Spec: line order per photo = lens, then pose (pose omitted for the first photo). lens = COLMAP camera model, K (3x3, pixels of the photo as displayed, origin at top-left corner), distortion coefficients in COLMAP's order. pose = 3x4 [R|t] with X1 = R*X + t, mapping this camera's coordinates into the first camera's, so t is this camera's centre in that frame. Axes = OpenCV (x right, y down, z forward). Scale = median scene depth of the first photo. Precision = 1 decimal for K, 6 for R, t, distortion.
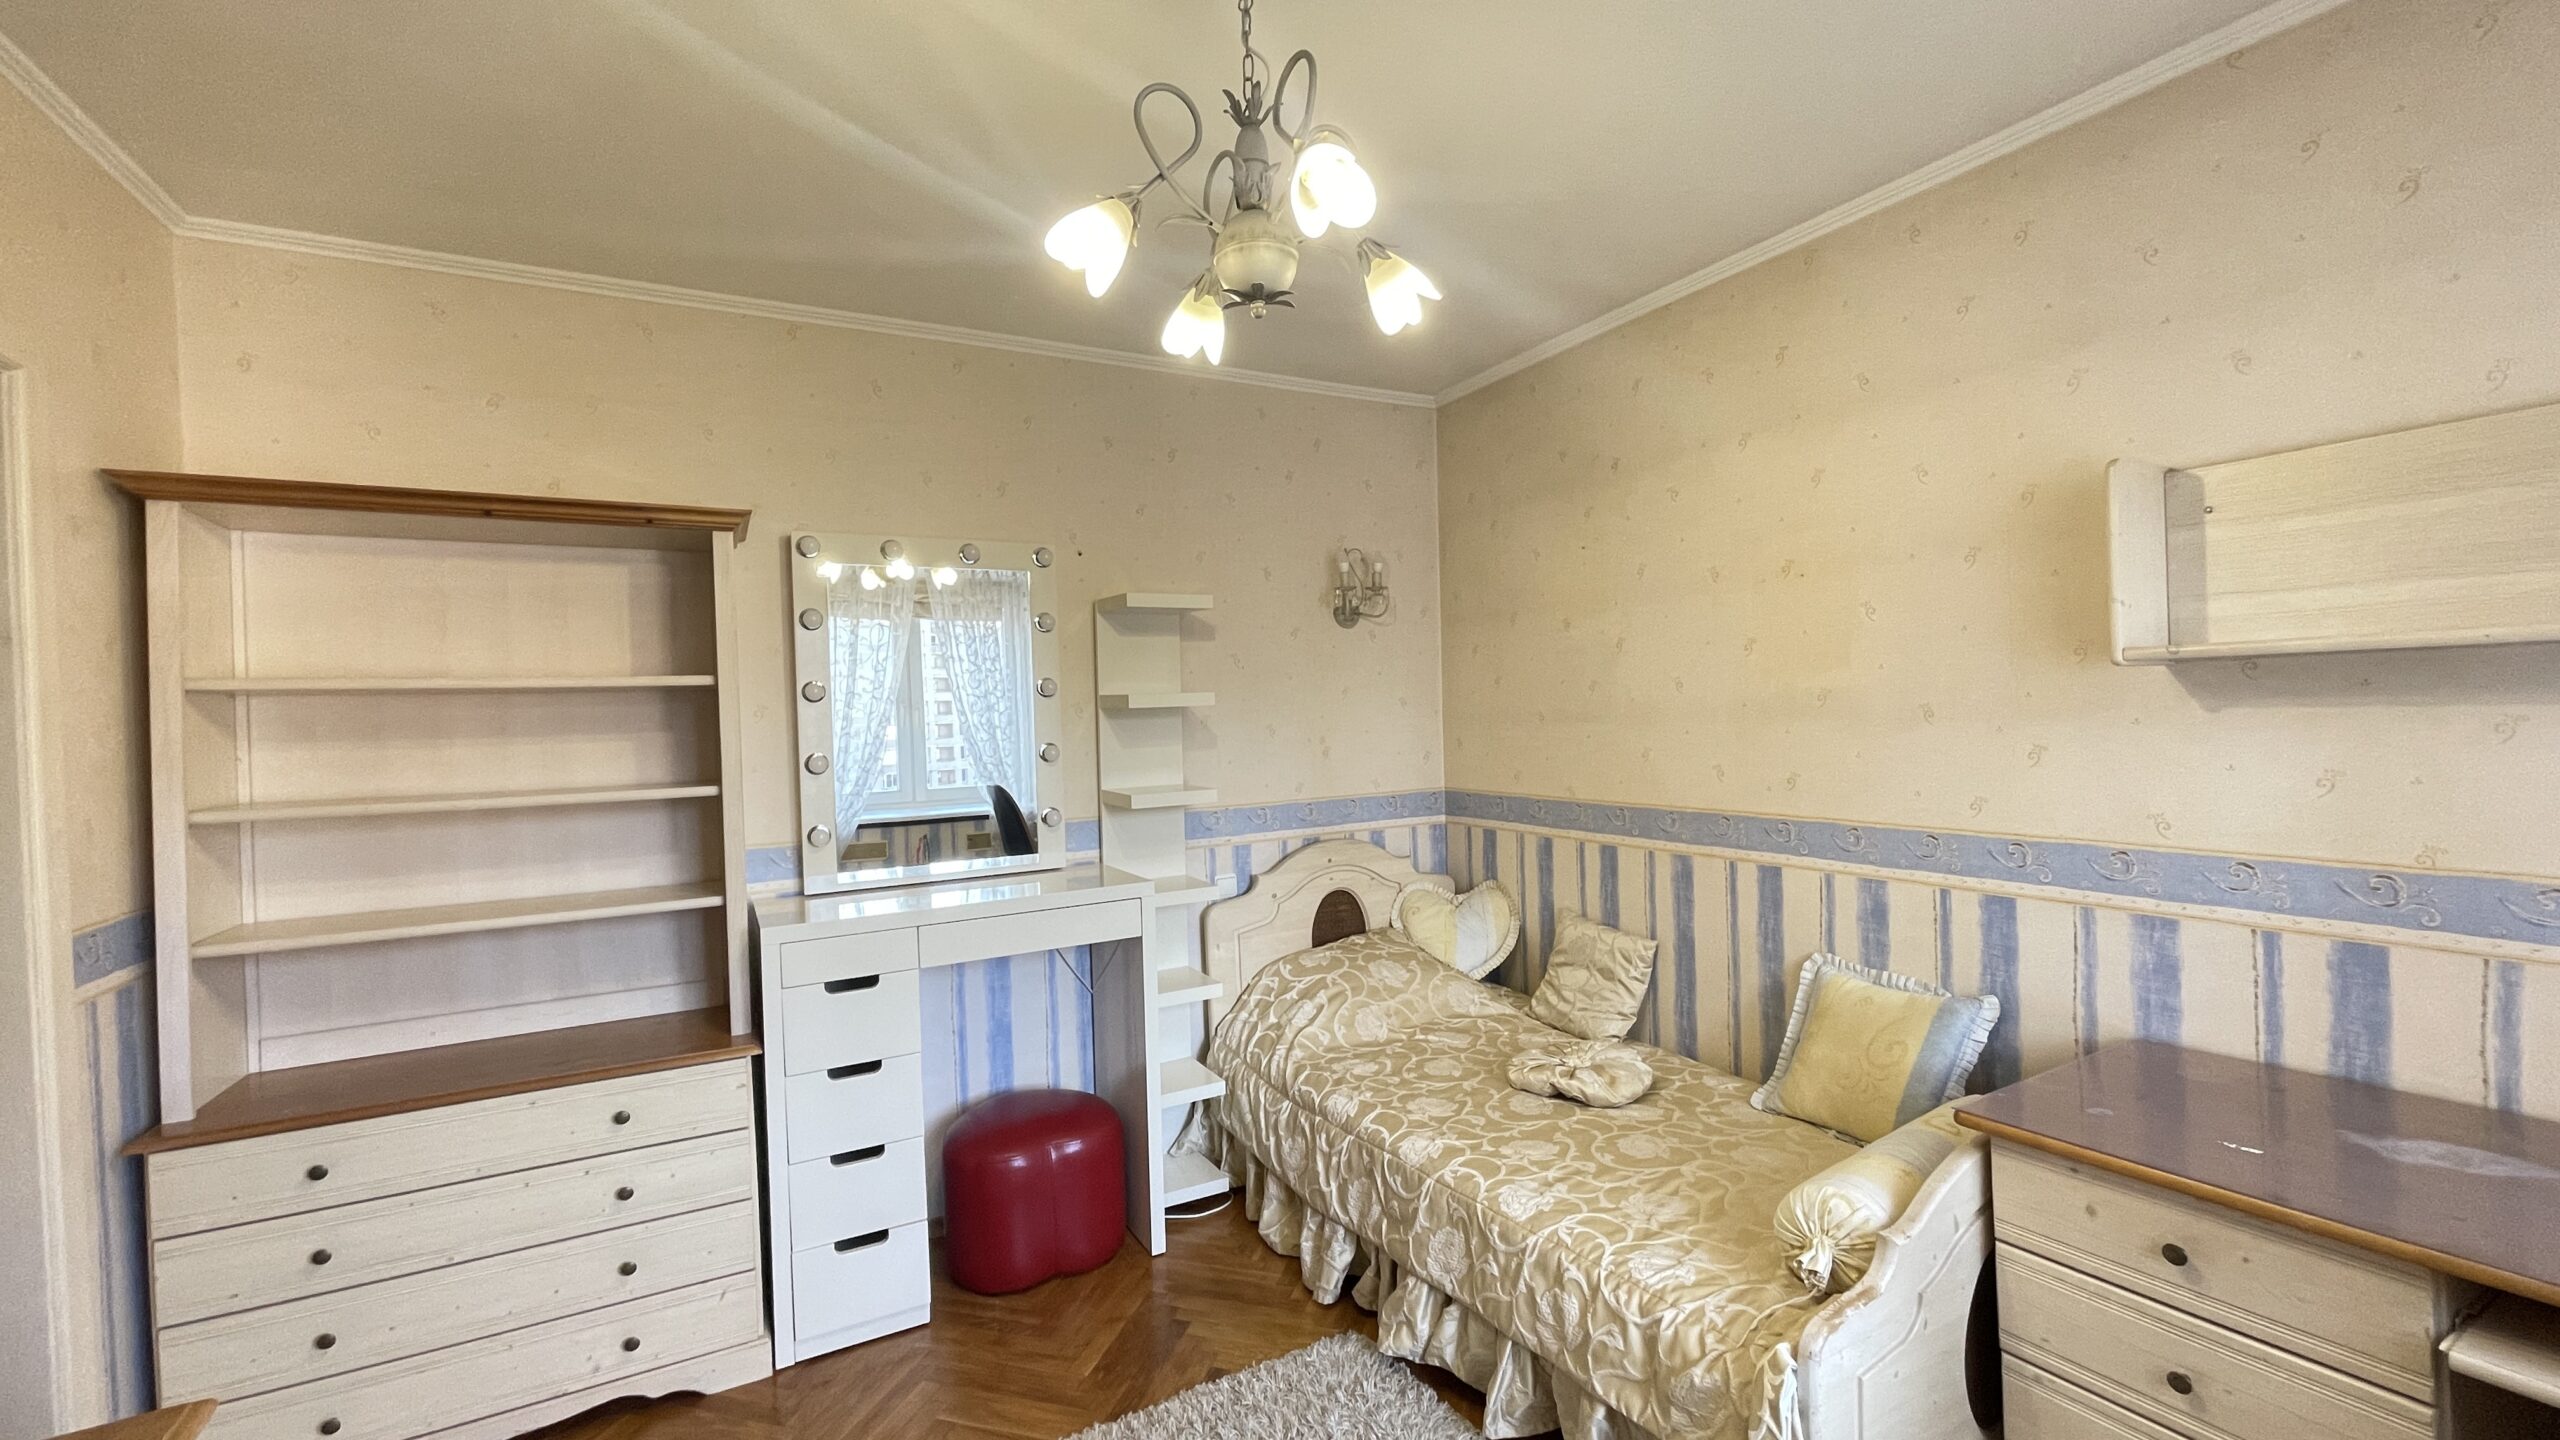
lens RADIAL K [[1036.8, 0, 1289.7], [0, 1036.8, 727.5], [0, 0, 1]] dist [0.000927, -0.000221]
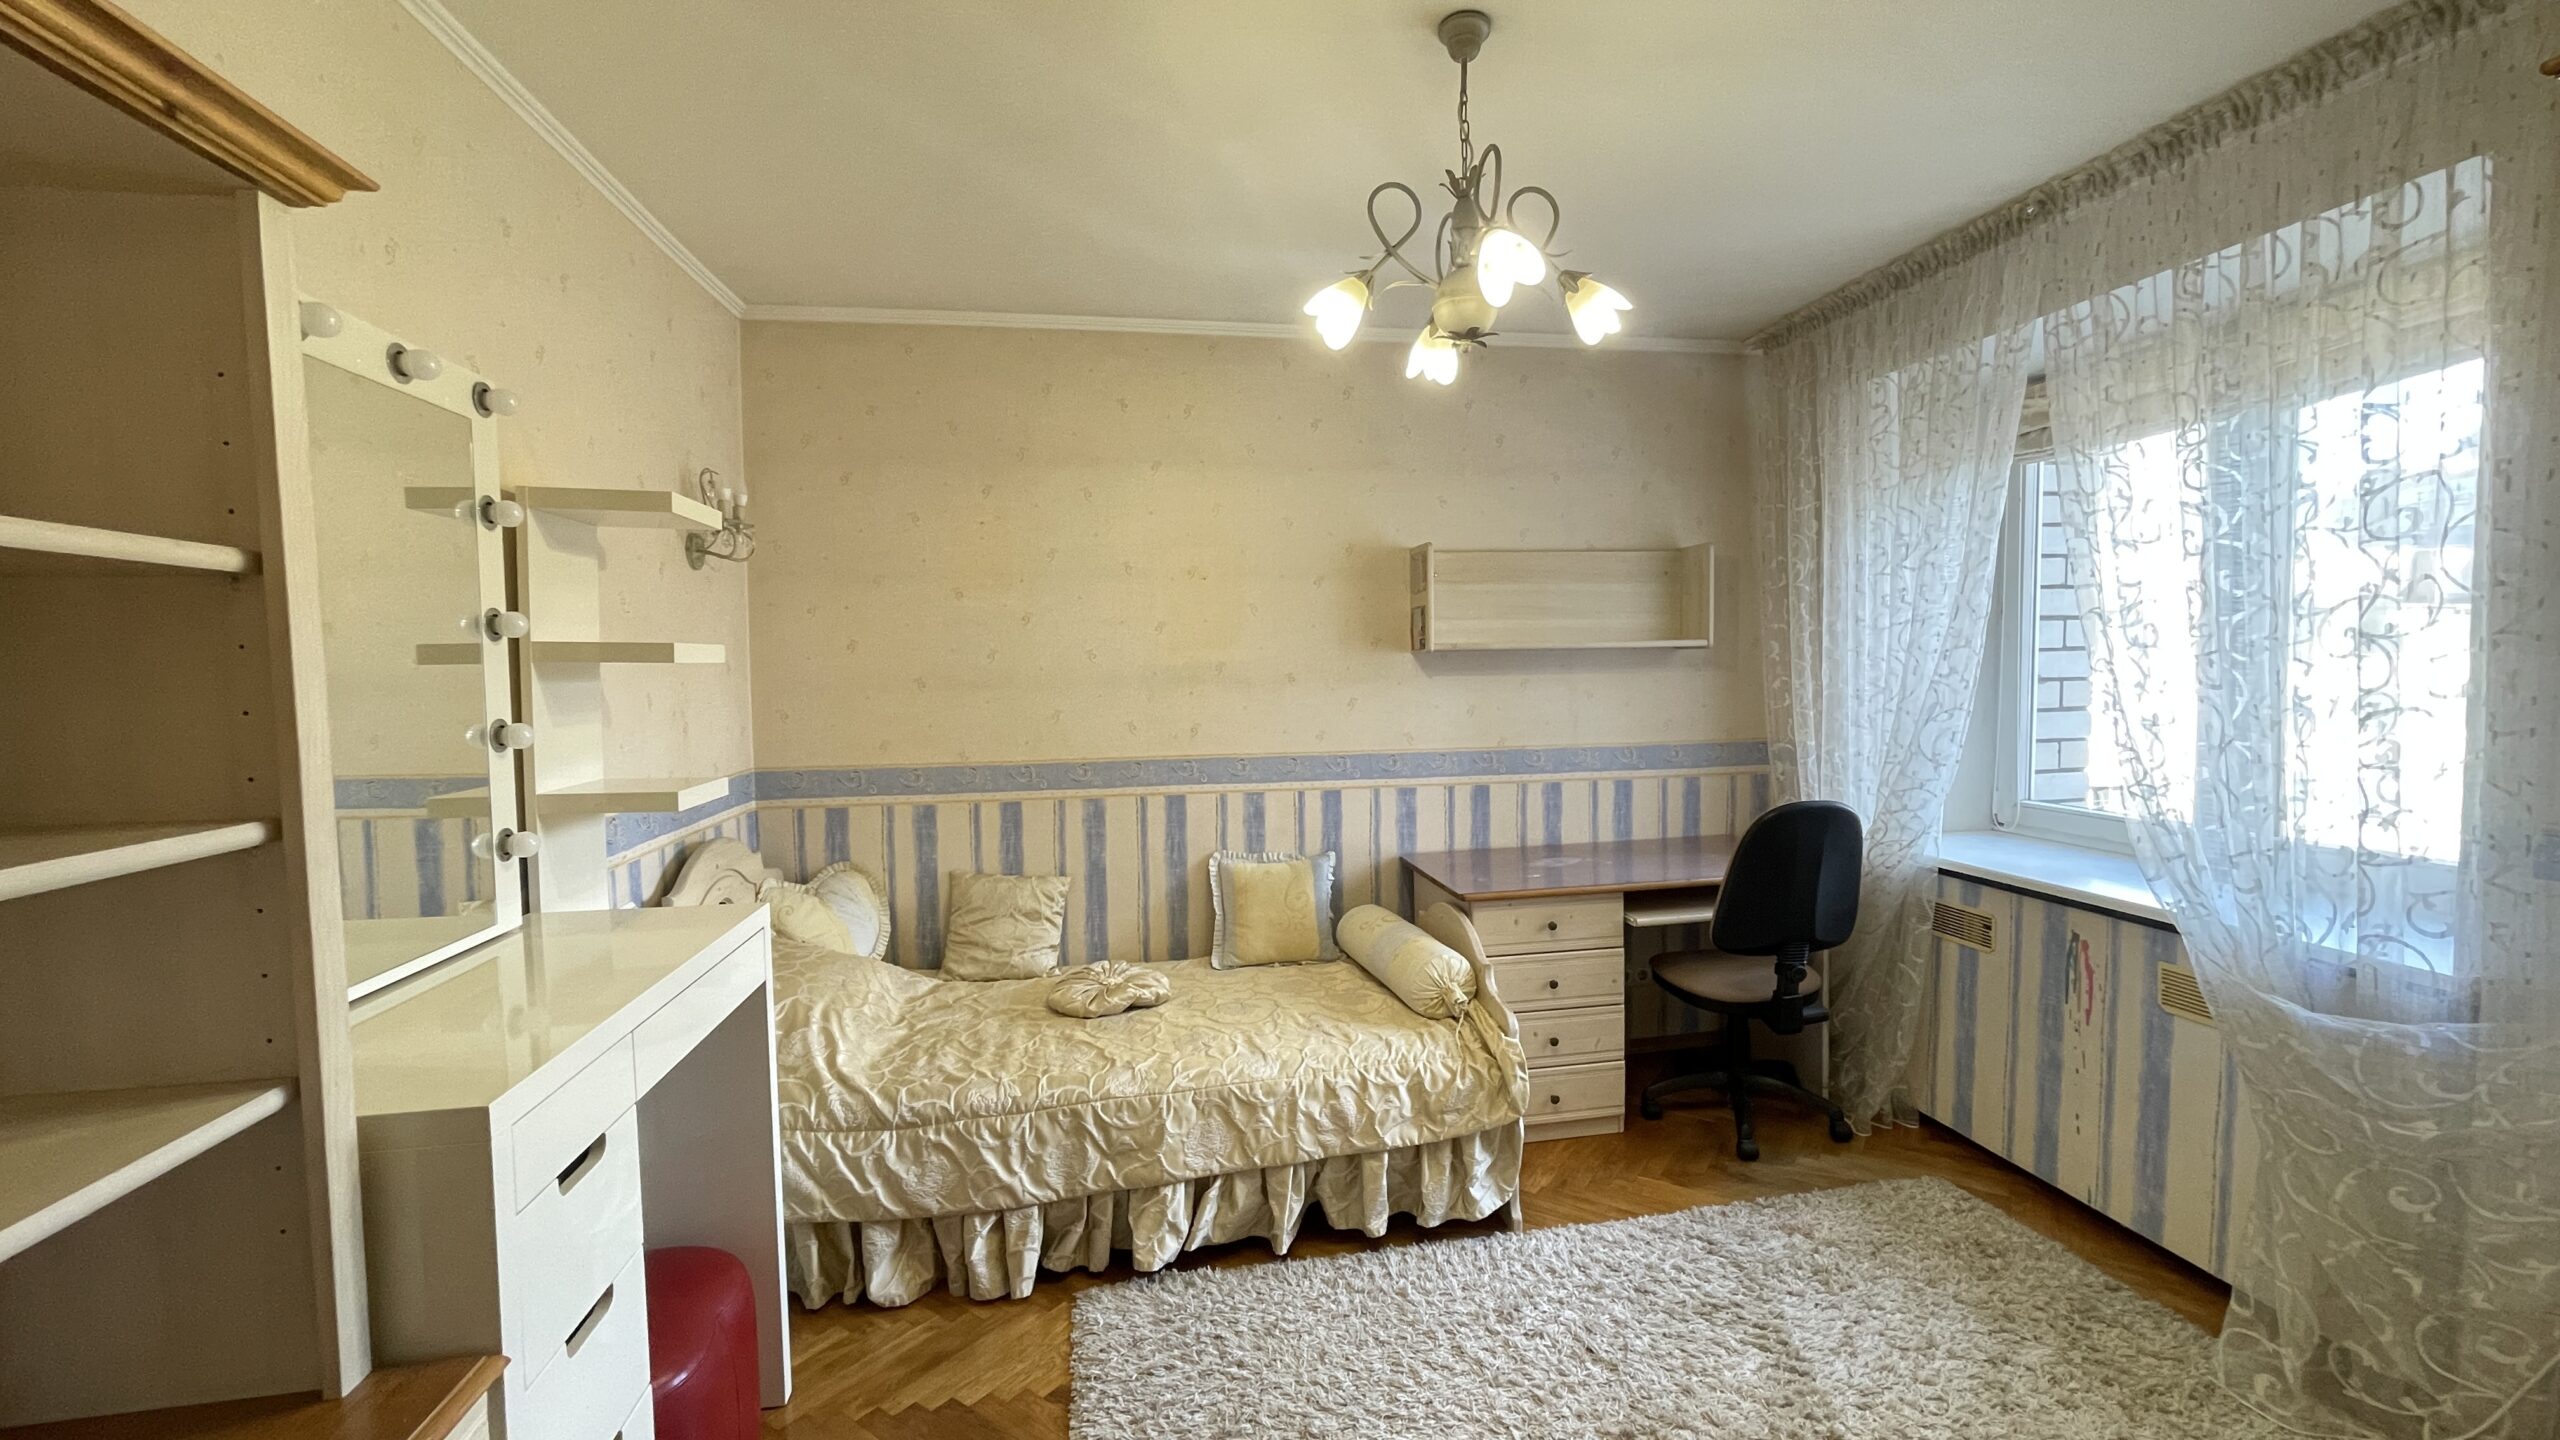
lens RADIAL K [[1036.8, 0, 1290.4], [0, 1036.8, 715.8], [0, 0, 1]] dist [0.000927, -0.000221]
pose [[0.333356, -0.028703, 0.942364, -0.748089], [0.018433, 0.999544, 0.023924, 0.003401], [-0.942621, 0.009395, 0.333733, 0.433227]]
